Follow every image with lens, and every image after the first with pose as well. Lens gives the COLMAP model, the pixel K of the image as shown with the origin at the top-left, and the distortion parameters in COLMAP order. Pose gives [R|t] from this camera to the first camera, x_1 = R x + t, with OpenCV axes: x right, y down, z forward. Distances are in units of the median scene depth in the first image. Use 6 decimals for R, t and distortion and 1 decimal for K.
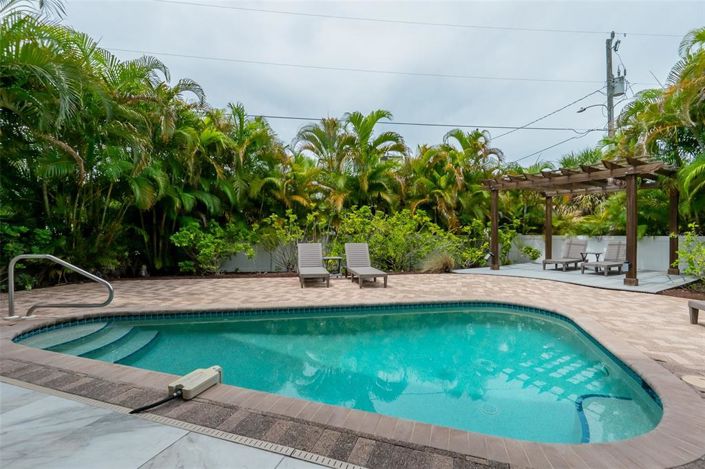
lens RADIAL K [[319.3, 0, 351.8], [0, 319.3, 236.4], [0, 0, 1]] dist [-0.005993, 0.000527]
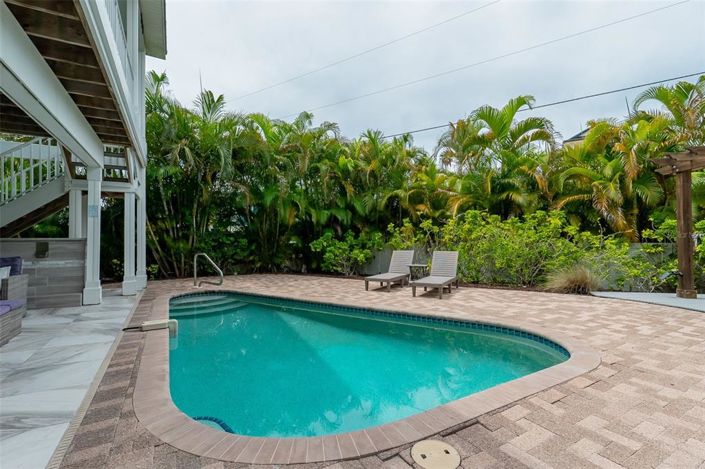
lens RADIAL K [[319.3, 0, 346.1], [0, 319.3, 231.9], [0, 0, 1]] dist [-0.005993, 0.000527]
pose [[0.751429, -0.023361, -0.659400, 0.323837], [-0.005769, 0.999102, -0.041971, 0.004299], [0.659788, 0.035342, 0.750620, 0.079978]]
